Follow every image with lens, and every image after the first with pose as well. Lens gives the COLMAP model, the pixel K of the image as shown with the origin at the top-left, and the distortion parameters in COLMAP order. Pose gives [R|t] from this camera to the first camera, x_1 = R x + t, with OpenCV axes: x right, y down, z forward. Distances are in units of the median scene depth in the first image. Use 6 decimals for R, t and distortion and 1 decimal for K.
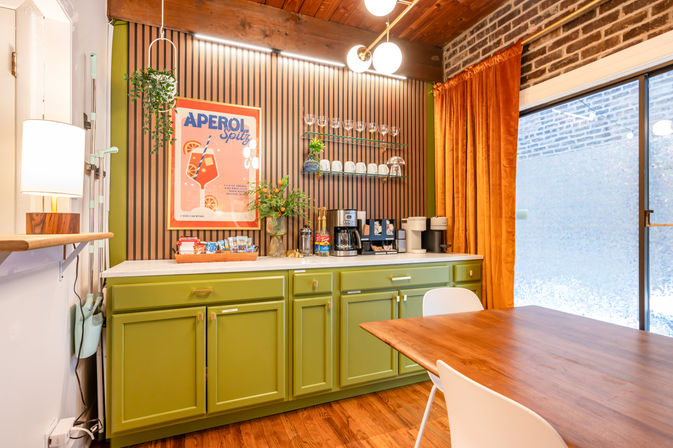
lens RADIAL K [[346.5, 0, 337.0], [0, 346.5, 223.4], [0, 0, 1]] dist [-0.001815, 0.000410]
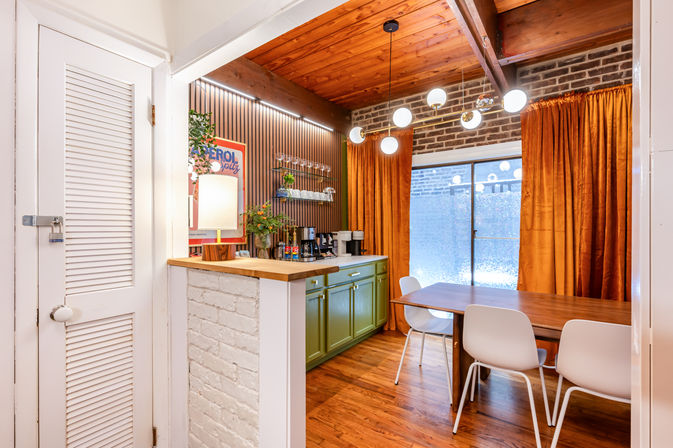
lens RADIAL K [[322.6, 0, 332.3], [0, 322.6, 227.9], [0, 0, 1]] dist [-0.032555, -0.000043]
pose [[0.861464, -0.006636, 0.507776, -0.537500], [0.000908, 0.999933, 0.011529, -0.051820], [-0.507818, -0.009471, 0.861412, -0.128919]]
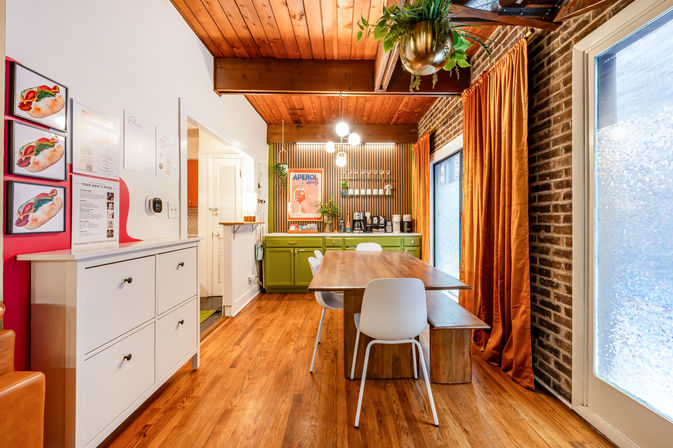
lens RADIAL K [[282.8, 0, 338.0], [0, 282.8, 218.3], [0, 0, 1]] dist [-0.000170, 0.000073]
pose [[0.915923, -0.005016, -0.401323, 0.636078], [0.006288, 0.999979, 0.001853, -0.003834], [0.401305, -0.004221, 0.915935, -0.702342]]
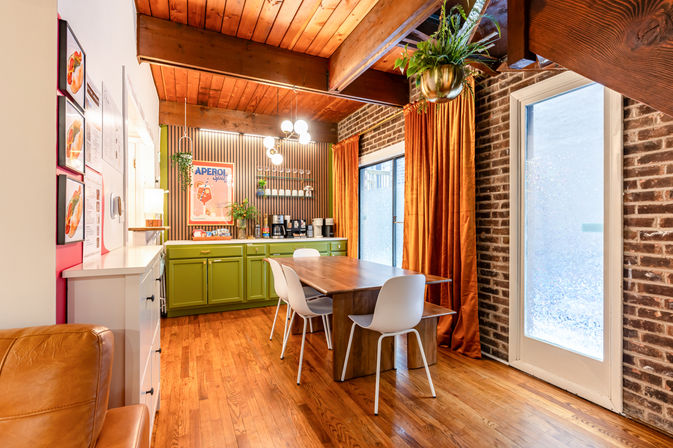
lens RADIAL K [[335.4, 0, 334.8], [0, 335.4, 223.4], [0, 0, 1]] dist [-0.002518, -0.000820]
pose [[0.999865, -0.004467, 0.015827, 0.319862], [0.004324, 0.999950, 0.009037, -0.008153], [-0.015866, -0.008967, 0.999834, -0.908643]]
